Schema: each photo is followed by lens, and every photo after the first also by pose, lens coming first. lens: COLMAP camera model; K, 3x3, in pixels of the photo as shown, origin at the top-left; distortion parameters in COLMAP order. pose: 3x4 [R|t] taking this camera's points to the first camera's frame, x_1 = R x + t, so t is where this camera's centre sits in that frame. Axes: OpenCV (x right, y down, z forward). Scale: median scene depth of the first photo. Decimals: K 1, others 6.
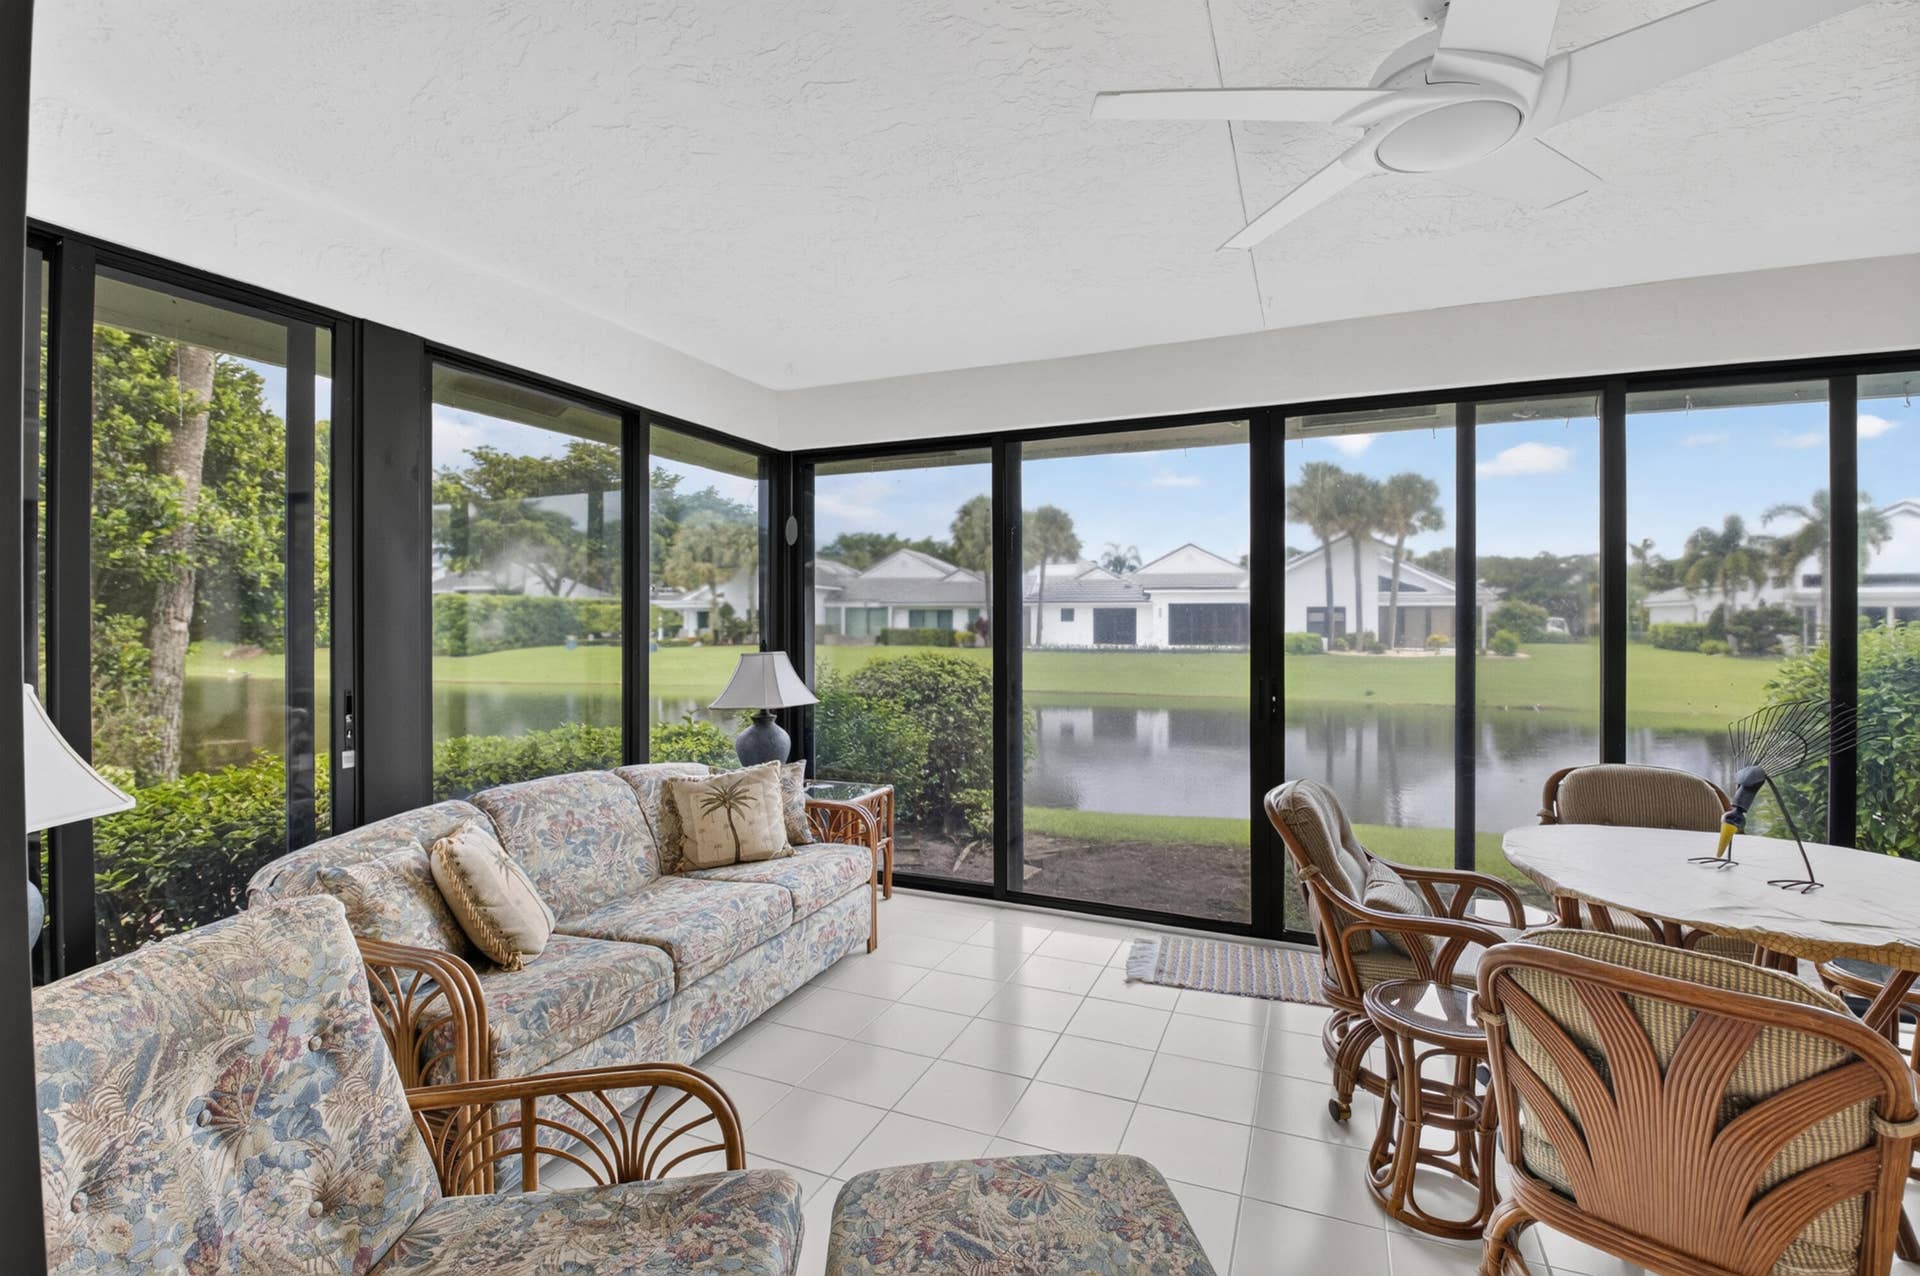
lens RADIAL K [[864.2, 0, 948.1], [0, 864.2, 626.1], [0, 0, 1]] dist [-0.000984, -0.016298]
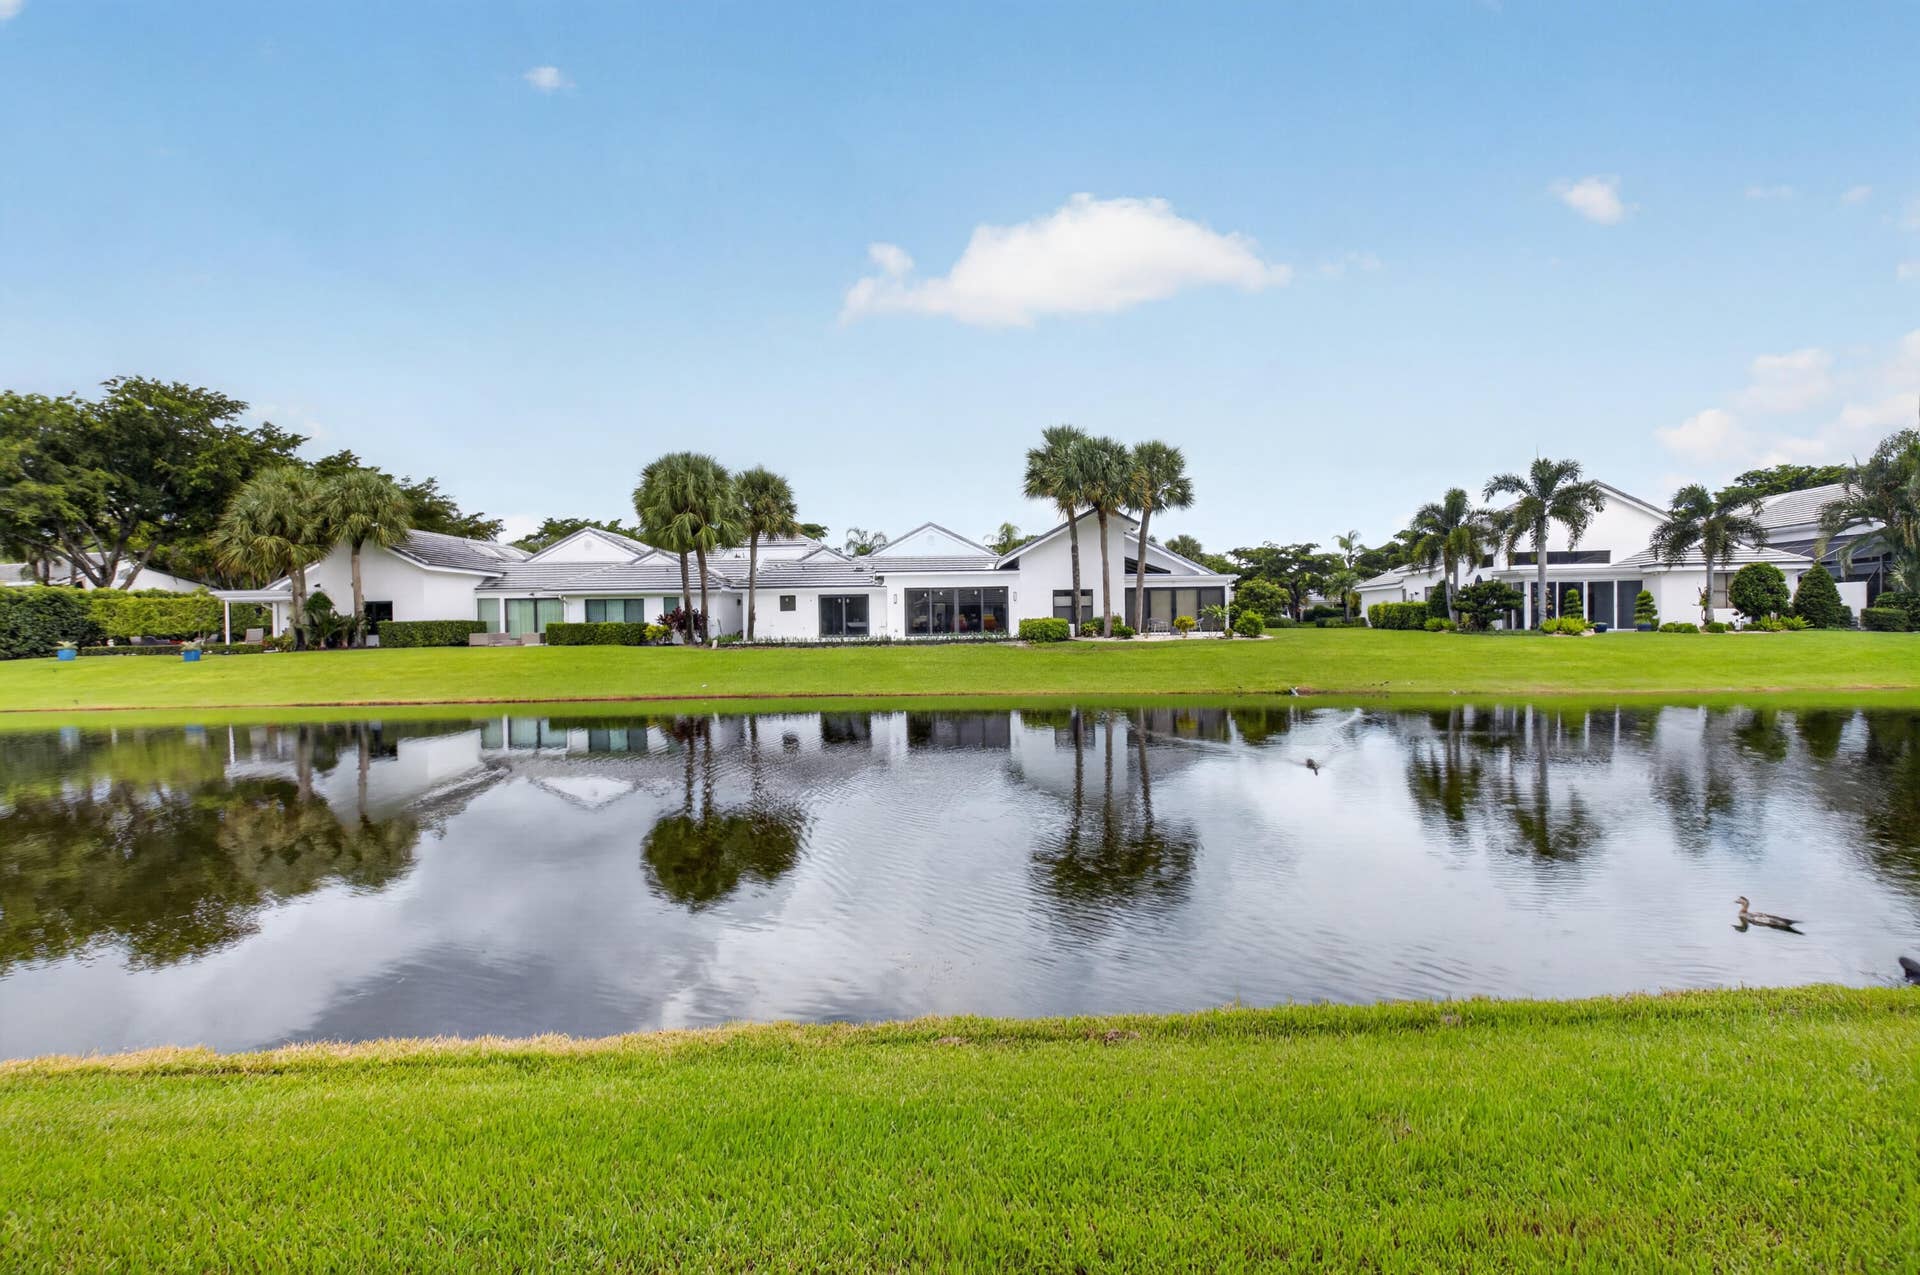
lens RADIAL K [[864.2, 0, 965.1], [0, 864.2, 644.5], [0, 0, 1]] dist [-0.000984, -0.016298]
pose [[0.959686, -0.024129, 0.280036, 0.403490], [0.018614, 0.999577, 0.022335, 0.069688], [-0.280457, -0.016222, 0.959730, 0.874311]]
